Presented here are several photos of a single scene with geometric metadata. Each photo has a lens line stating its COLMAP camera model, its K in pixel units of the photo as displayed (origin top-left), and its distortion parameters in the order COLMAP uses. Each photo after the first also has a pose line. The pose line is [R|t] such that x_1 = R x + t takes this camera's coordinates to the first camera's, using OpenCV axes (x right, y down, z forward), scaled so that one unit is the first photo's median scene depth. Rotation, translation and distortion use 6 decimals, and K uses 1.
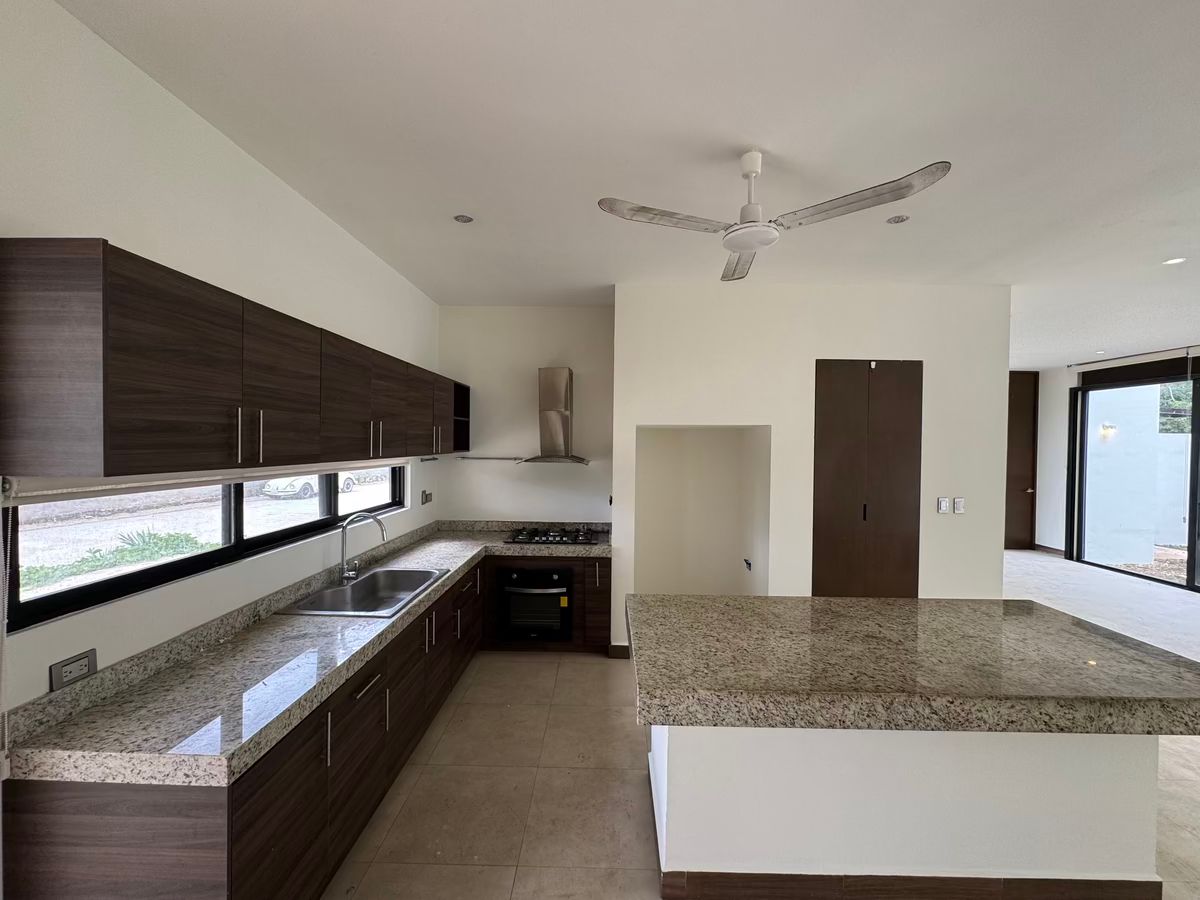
lens RADIAL K [[482.0, 0, 600.0], [0, 482.0, 448.9], [0, 0, 1]] dist [-0.004478, 0.001860]
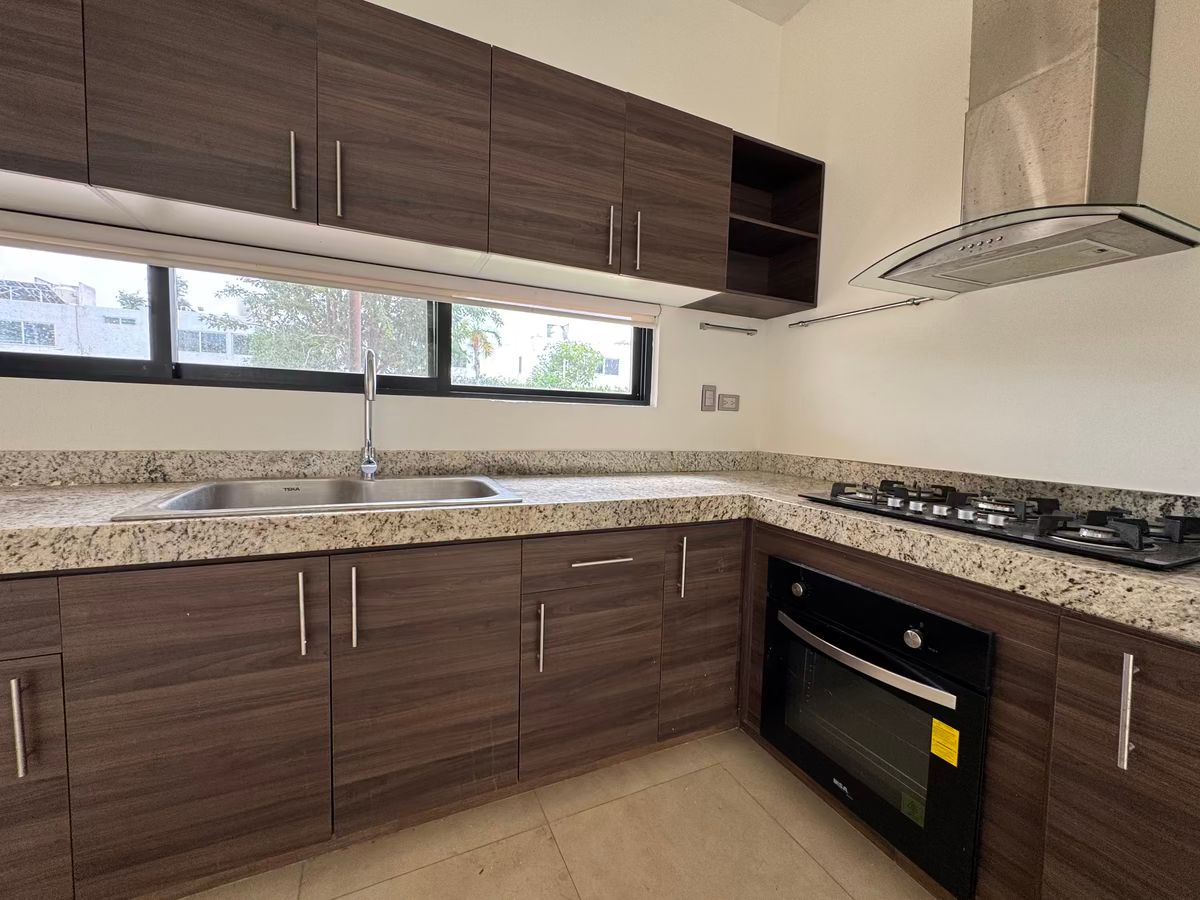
lens RADIAL K [[482.0, 0, 597.5], [0, 482.0, 452.1], [0, 0, 1]] dist [-0.004478, 0.001860]
pose [[0.435479, 0.064512, -0.897884, 0.087068], [-0.038077, 0.997856, 0.053228, 0.178221], [0.899393, 0.011009, 0.437002, 0.849555]]
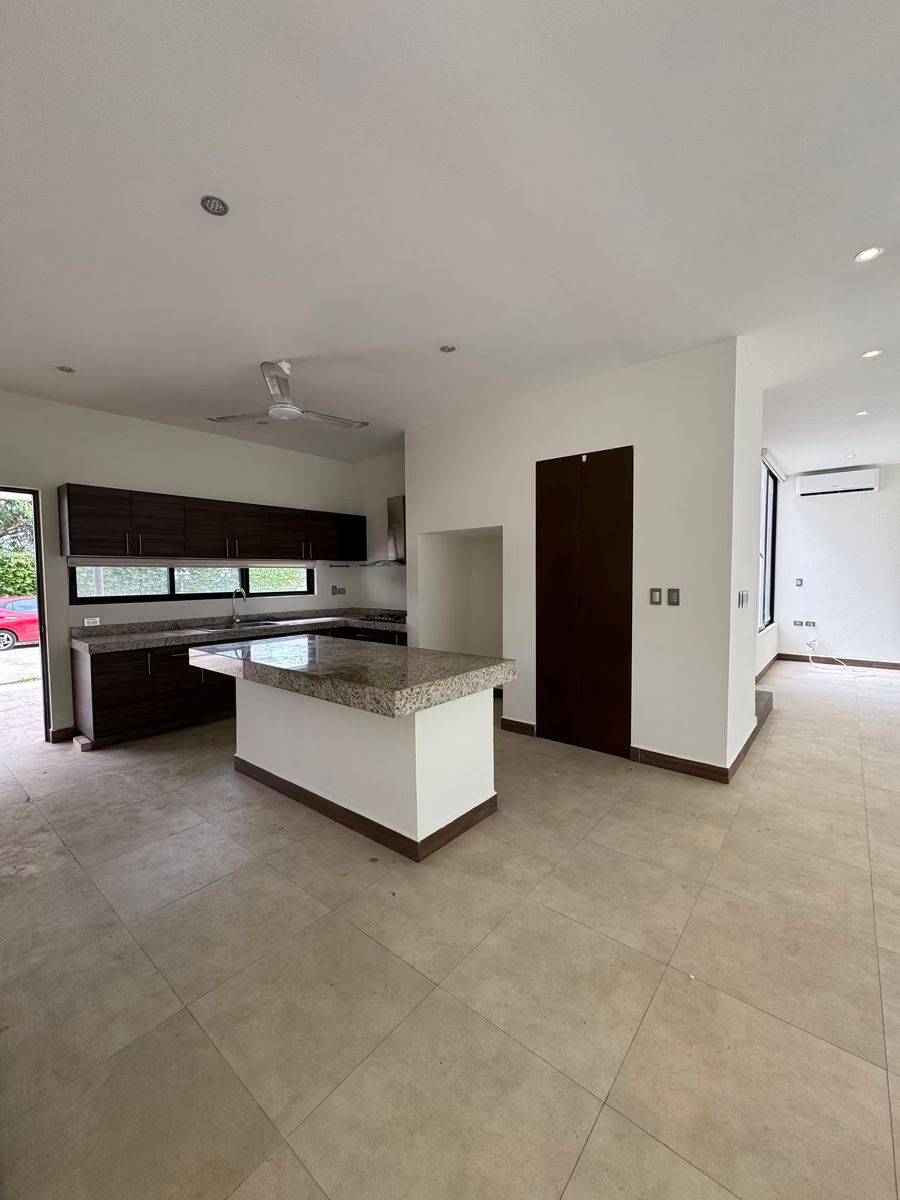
lens RADIAL K [[482.0, 0, 450.0], [0, 482.0, 596.8], [0, 0, 1]] dist [-0.004478, 0.001860]
pose [[0.780468, 0.011369, -0.625093, 1.176091], [0.008176, 0.999564, 0.028388, 0.104490], [0.625143, -0.027267, 0.780034, 0.018392]]
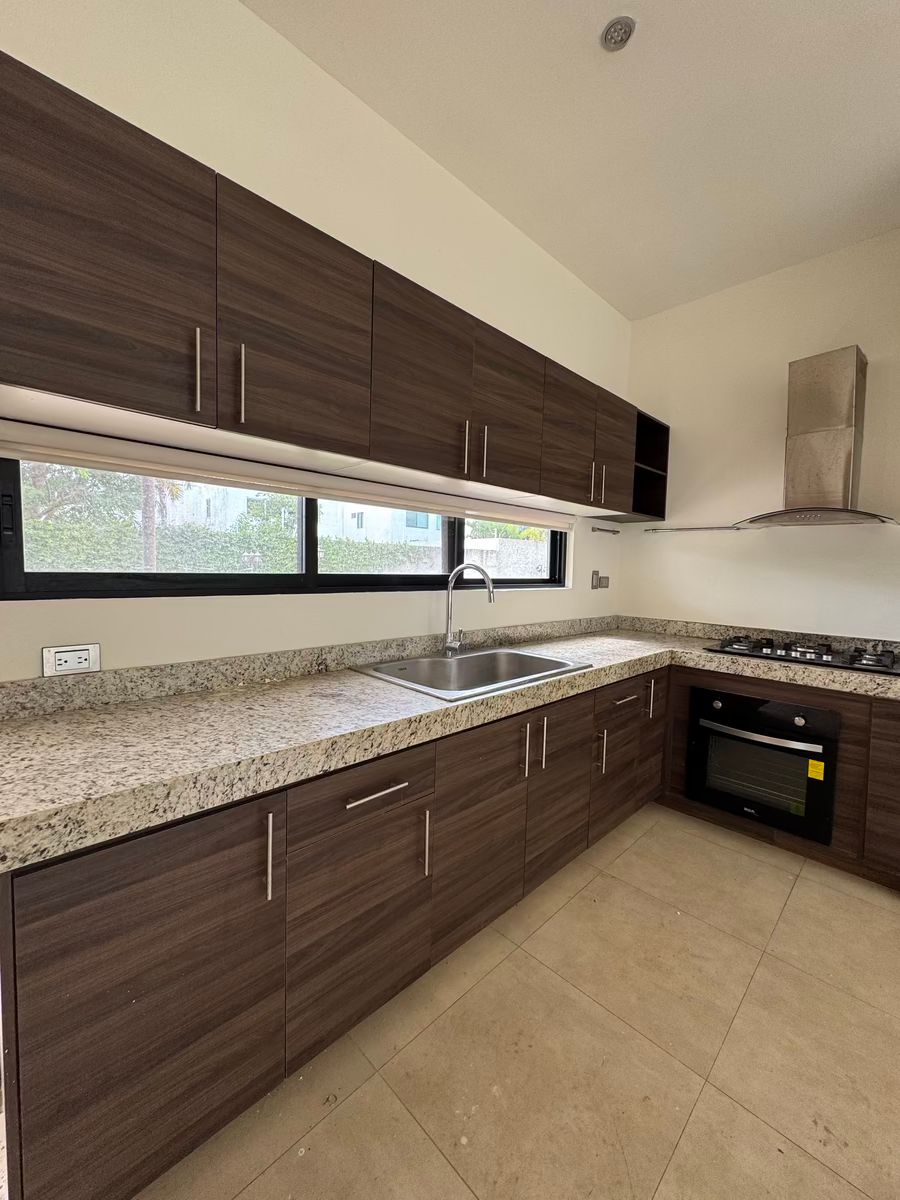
lens RADIAL K [[482.0, 0, 447.5], [0, 482.0, 598.5], [0, 0, 1]] dist [-0.004478, 0.001860]
pose [[0.712336, 0.050705, -0.700004, -0.000578], [-0.025347, 0.998595, 0.046540, 0.130870], [0.701381, -0.015410, 0.712620, 0.387668]]
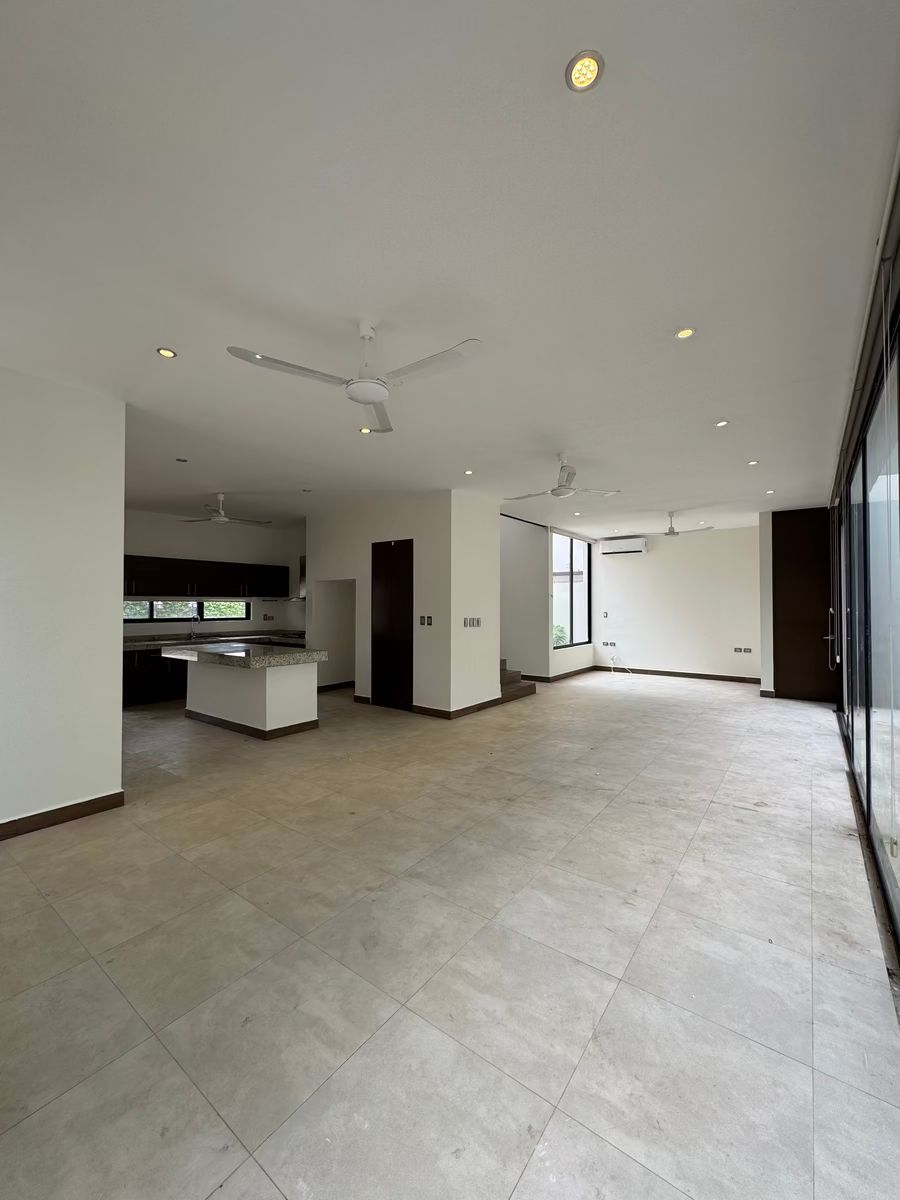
lens RADIAL K [[482.0, 0, 450.5], [0, 482.0, 597.6], [0, 0, 1]] dist [-0.004478, 0.001860]
pose [[0.808155, -0.020858, -0.588601, 2.162445], [0.000517, 0.999397, -0.034705, 0.112007], [0.588970, 0.027743, 0.807678, -0.407964]]
